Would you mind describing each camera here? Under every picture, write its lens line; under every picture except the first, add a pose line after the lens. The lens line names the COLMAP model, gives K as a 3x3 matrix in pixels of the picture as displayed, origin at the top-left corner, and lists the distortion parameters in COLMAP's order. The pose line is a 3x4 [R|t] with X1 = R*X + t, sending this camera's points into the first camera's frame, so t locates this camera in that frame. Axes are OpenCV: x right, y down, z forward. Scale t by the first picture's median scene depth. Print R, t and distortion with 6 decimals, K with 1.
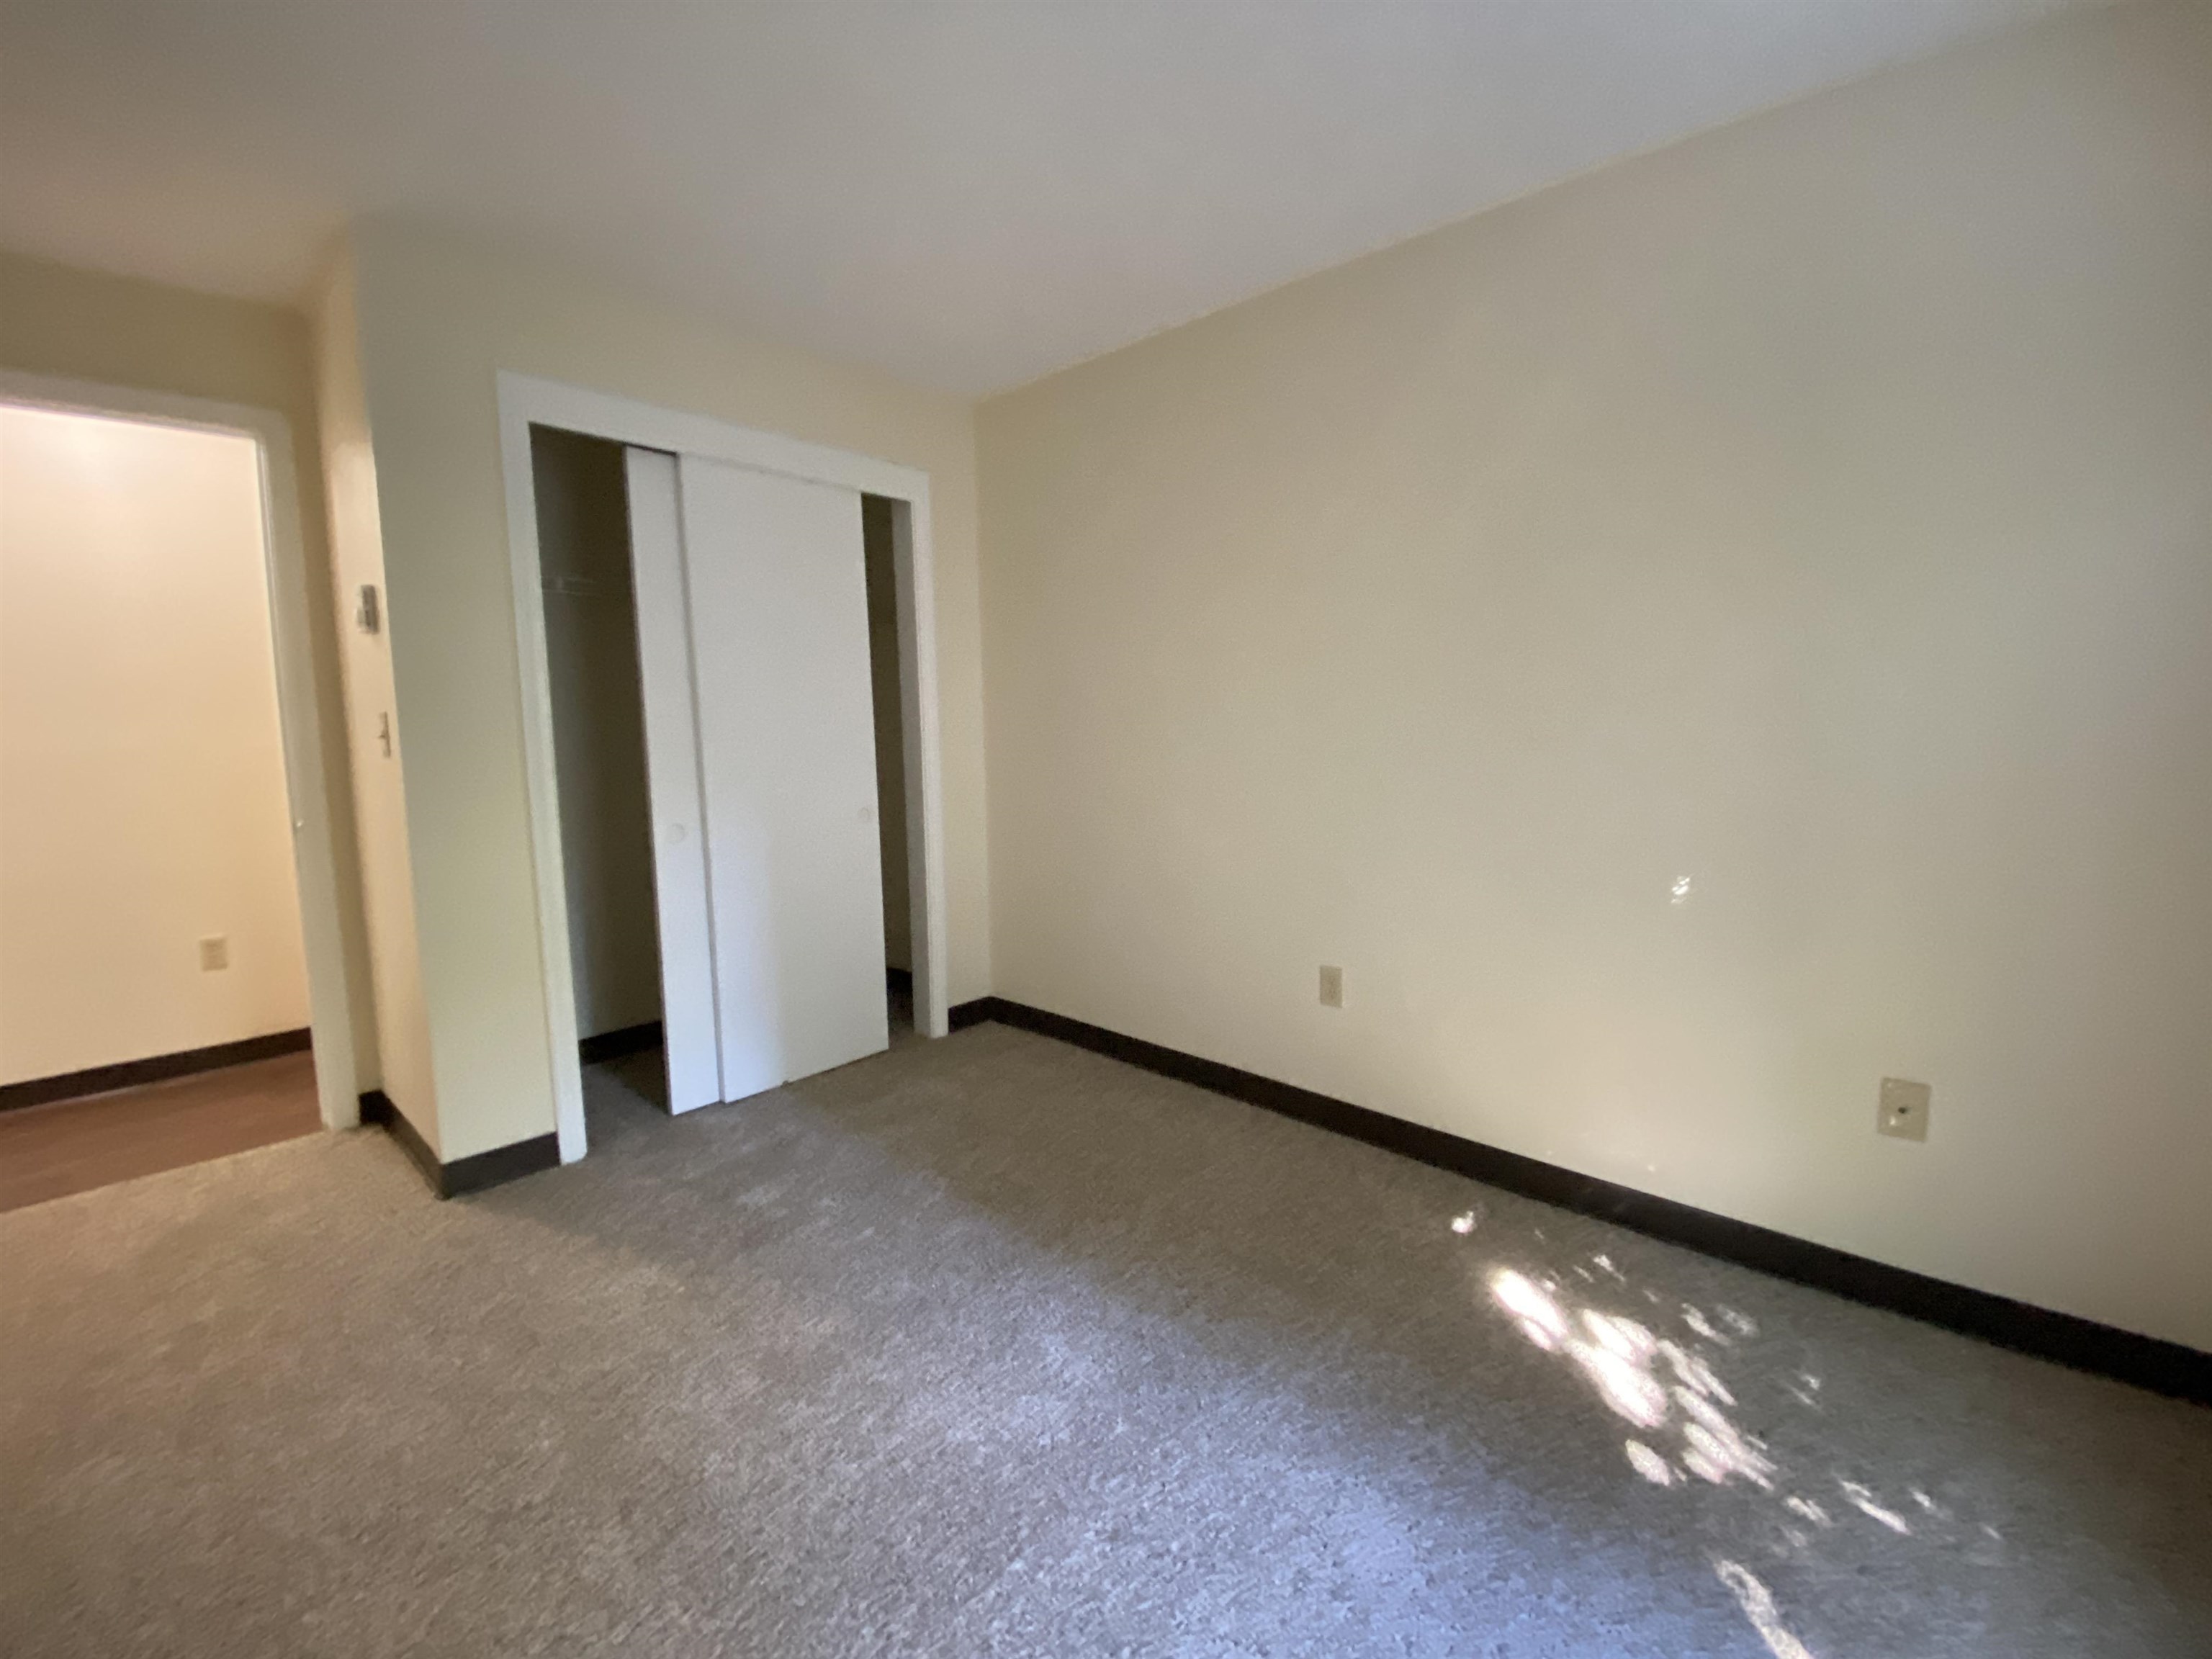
lens RADIAL K [[896.1, 0, 1094.1], [0, 896.1, 813.4], [0, 0, 1]] dist [0.021758, -0.021518]
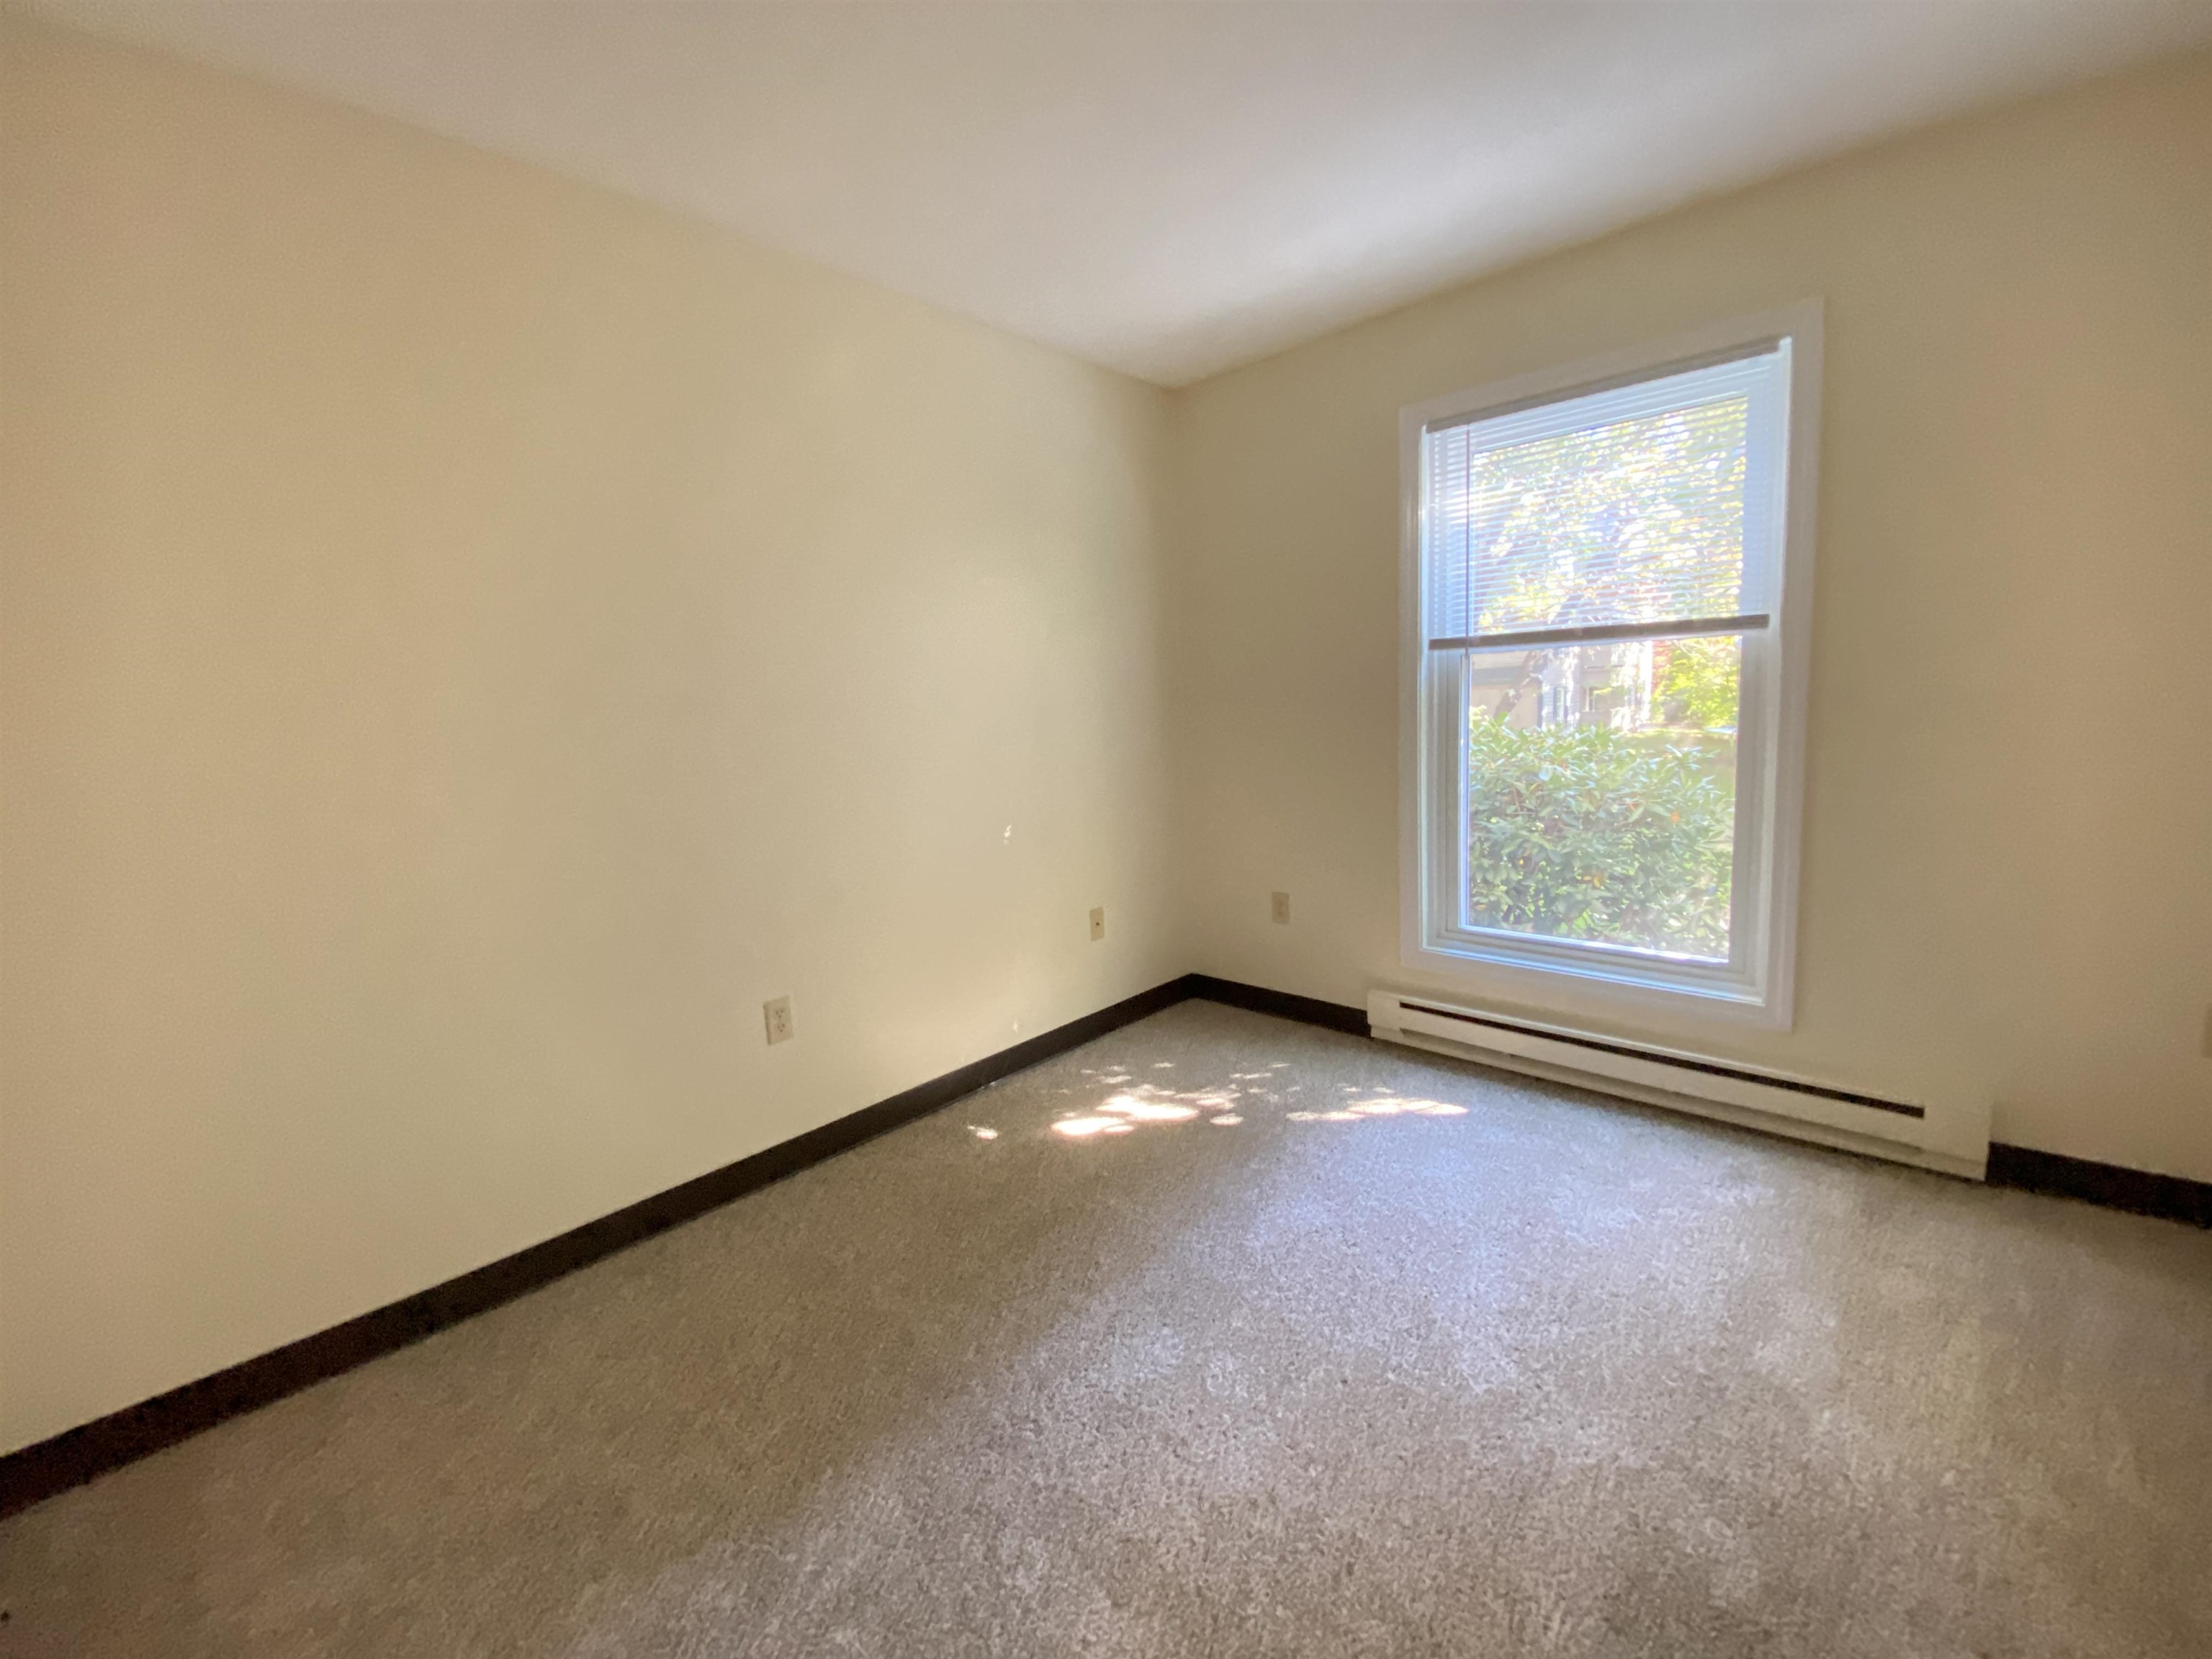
lens RADIAL K [[896.1, 0, 1094.1], [0, 896.1, 813.4], [0, 0, 1]] dist [0.021758, -0.021518]
pose [[0.023184, -0.120028, 0.992500, -0.912463], [0.151132, 0.981778, 0.115201, -0.107883], [-0.988242, 0.147328, 0.040901, 0.904568]]
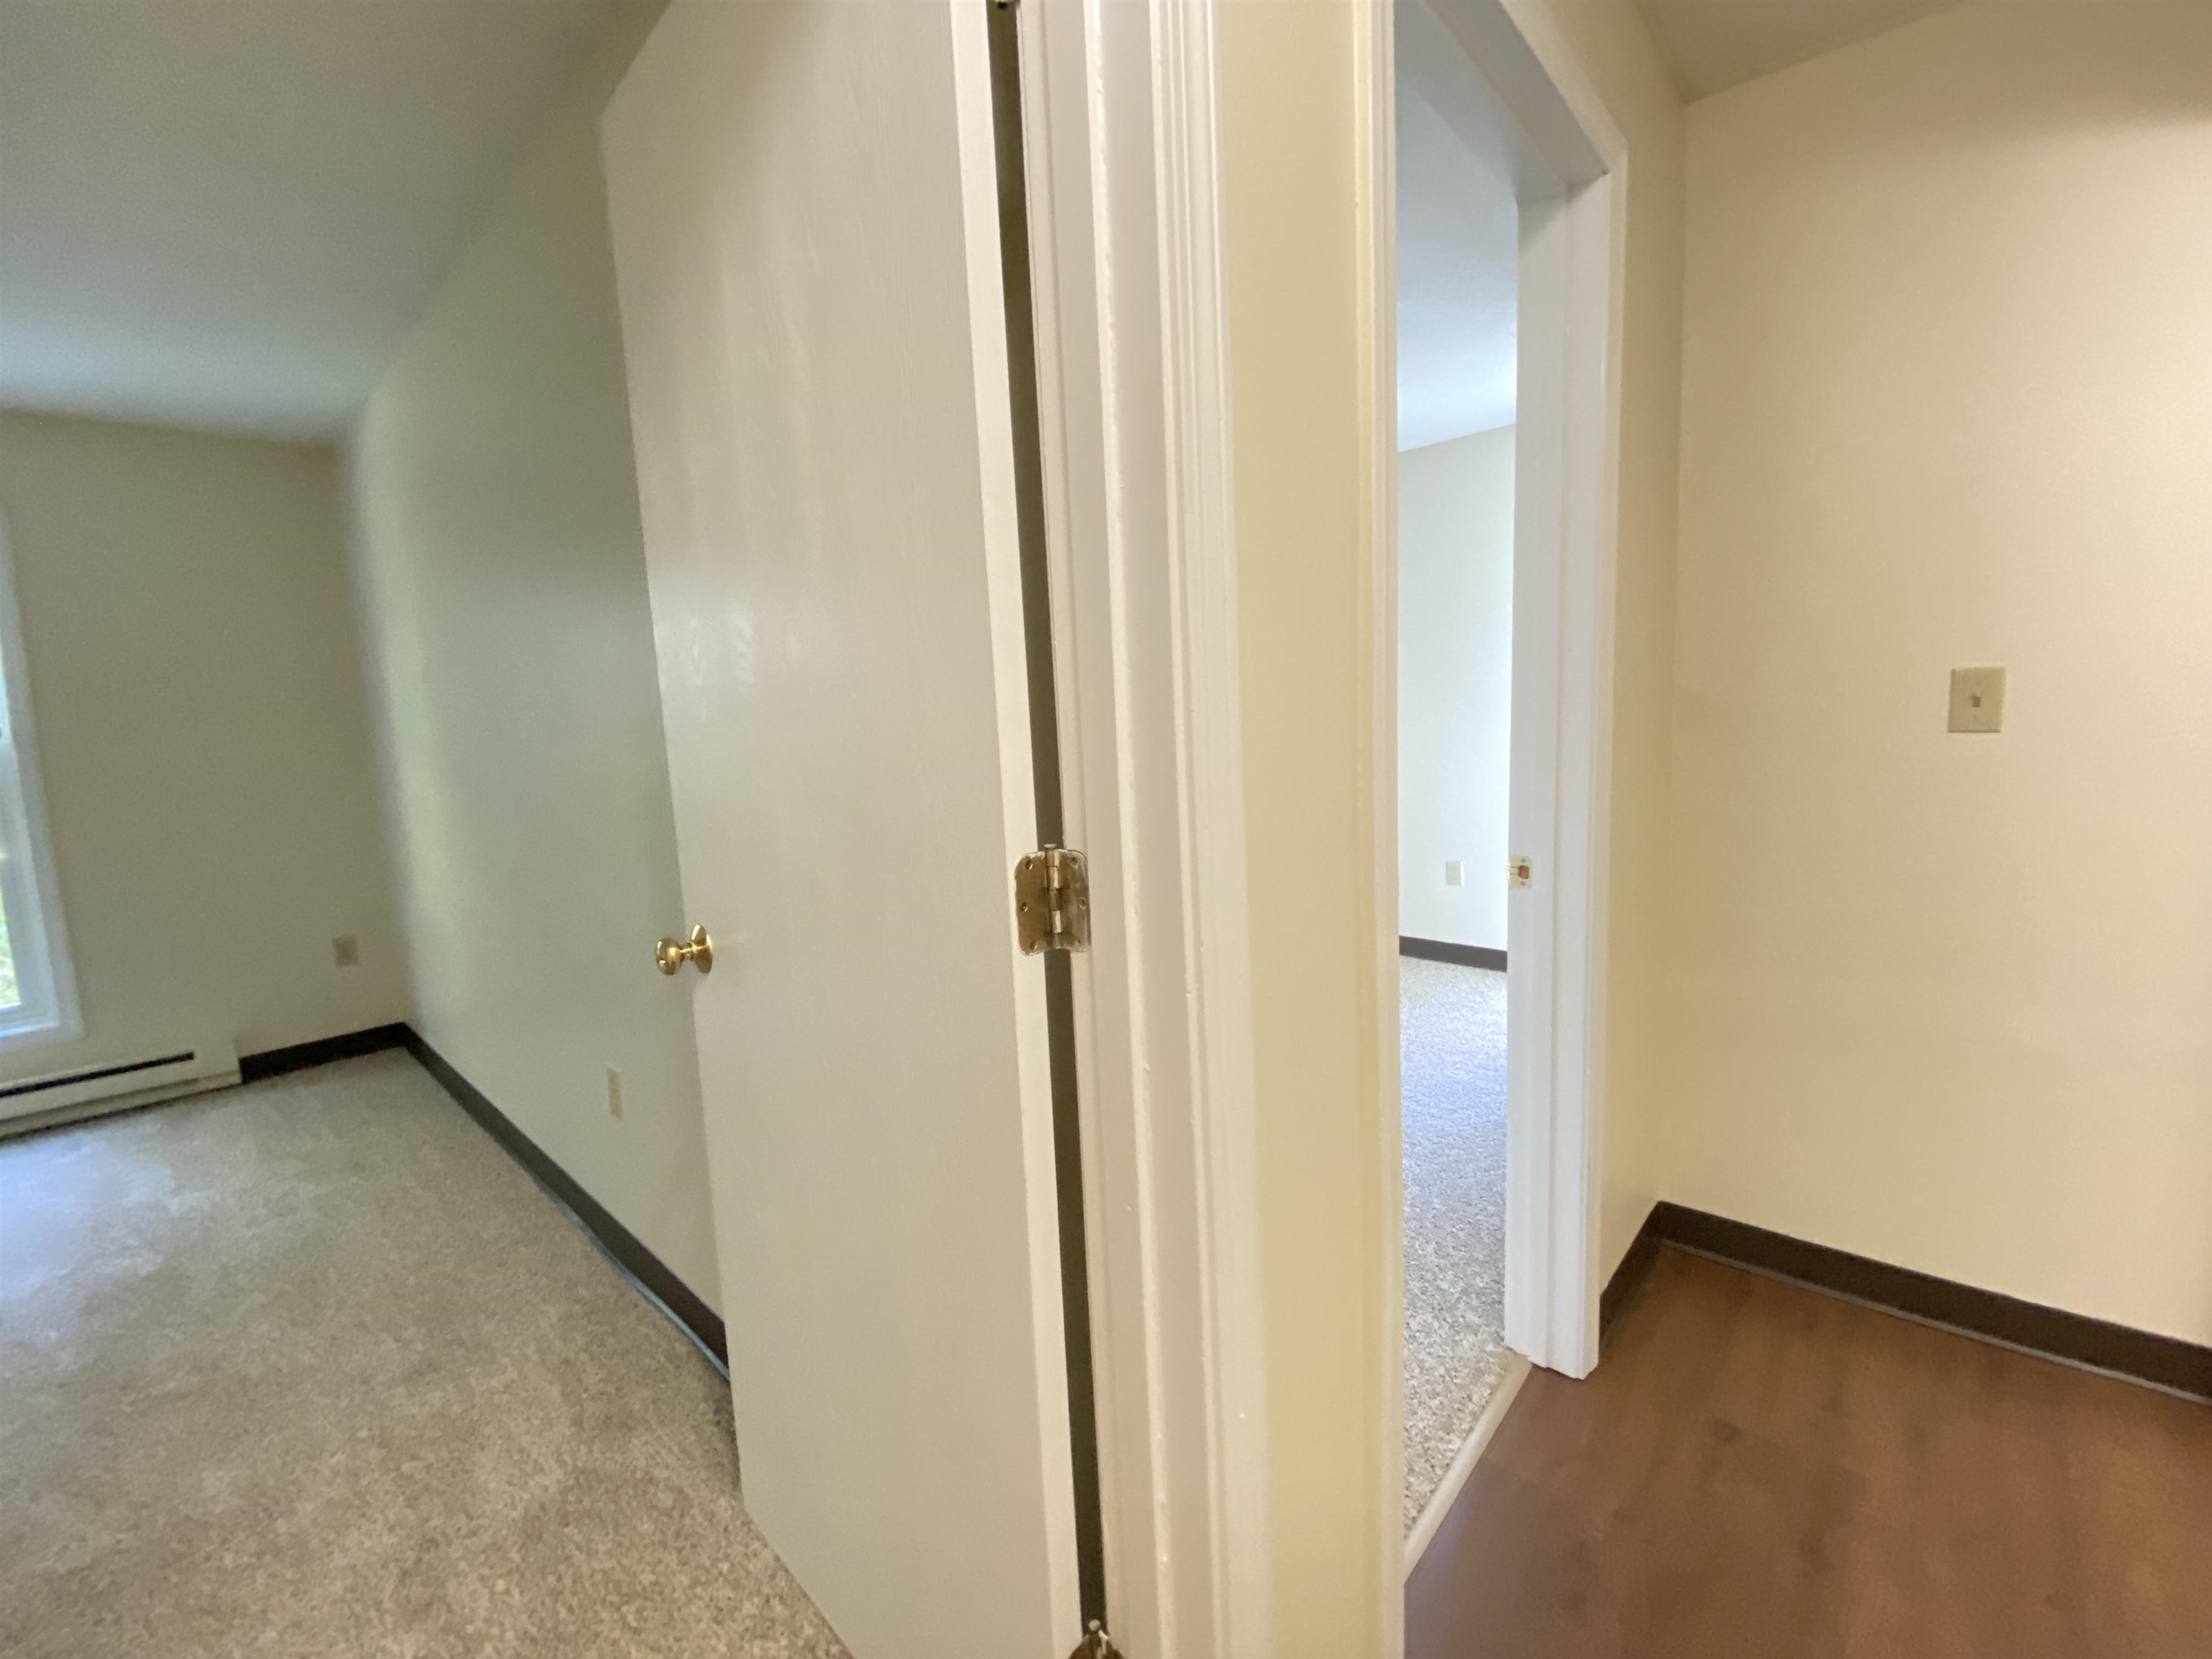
lens RADIAL K [[905.8, 0, 1105.5], [0, 905.8, 823.6], [0, 0, 1]] dist [0.011712, -0.016734]
pose [[-0.998966, 0.039891, 0.021810, -1.728755], [0.043617, 0.976248, 0.212220, -0.192298], [-0.012826, 0.212952, -0.976979, 1.643645]]
